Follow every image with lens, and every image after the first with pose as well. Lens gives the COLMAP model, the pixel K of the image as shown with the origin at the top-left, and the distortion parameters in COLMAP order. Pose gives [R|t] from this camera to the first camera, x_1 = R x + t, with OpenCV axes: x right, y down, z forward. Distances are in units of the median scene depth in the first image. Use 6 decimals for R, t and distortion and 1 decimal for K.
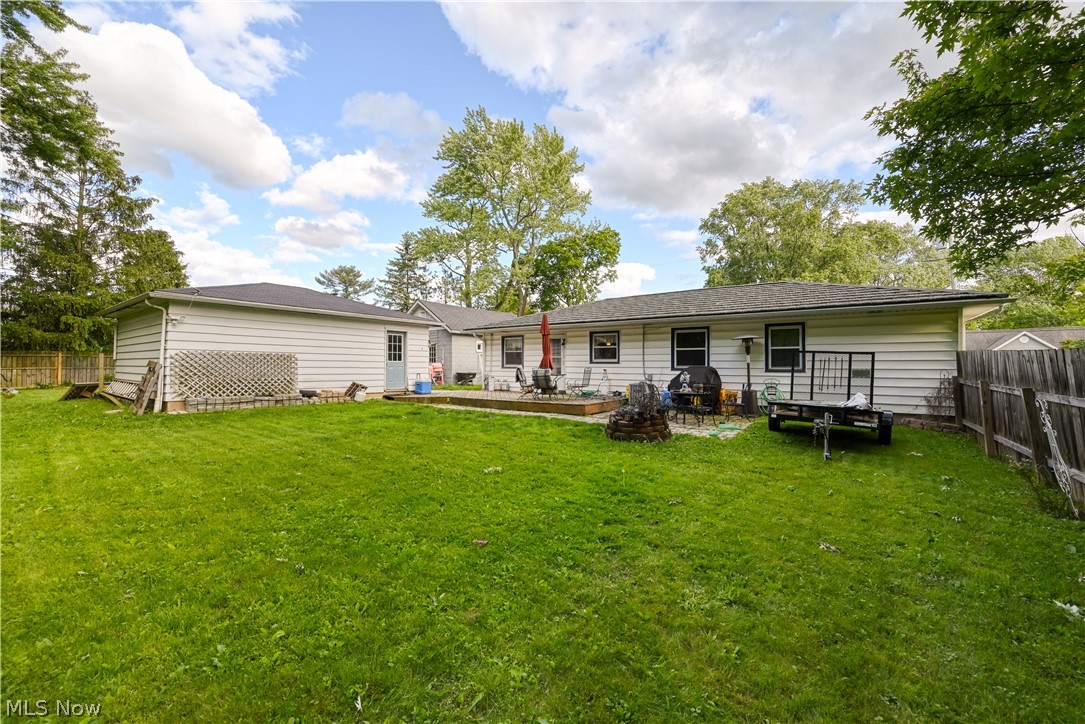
lens RADIAL K [[434.7, 0, 544.9], [0, 434.7, 363.9], [0, 0, 1]] dist [0.001566, 0.000241]
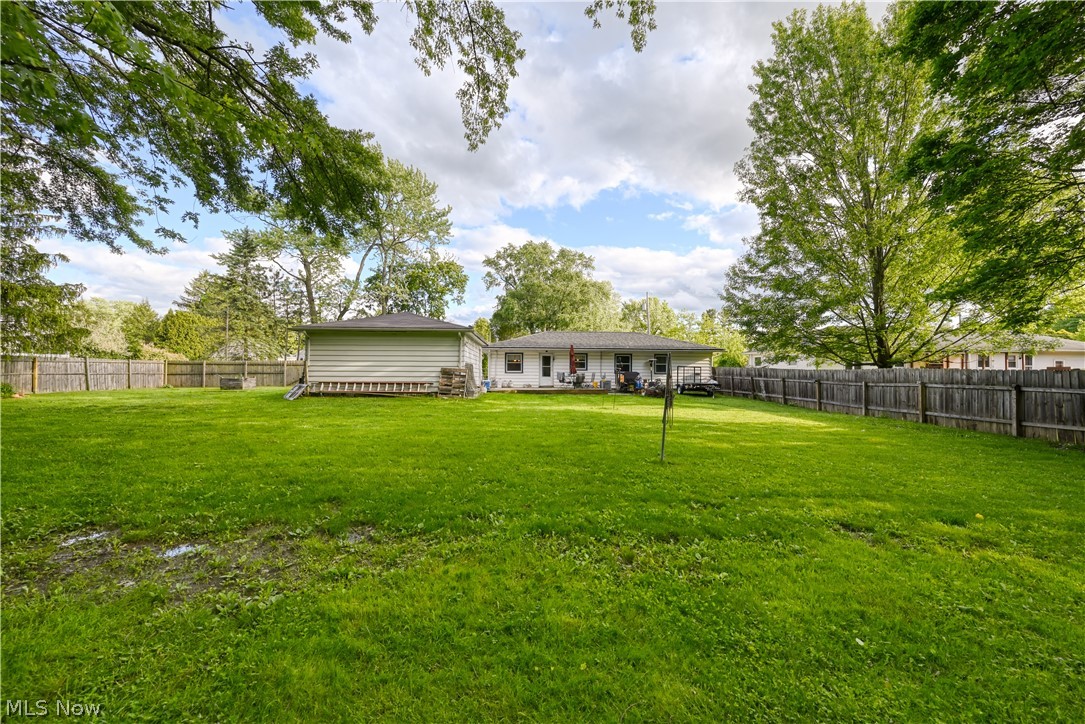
lens RADIAL K [[434.7, 0, 537.4], [0, 434.7, 365.2], [0, 0, 1]] dist [0.001566, 0.000241]
pose [[0.774555, 0.010985, 0.632411, -1.110108], [-0.005304, 0.999927, -0.010874, -0.001804], [-0.632484, 0.005068, 0.774557, -0.333400]]
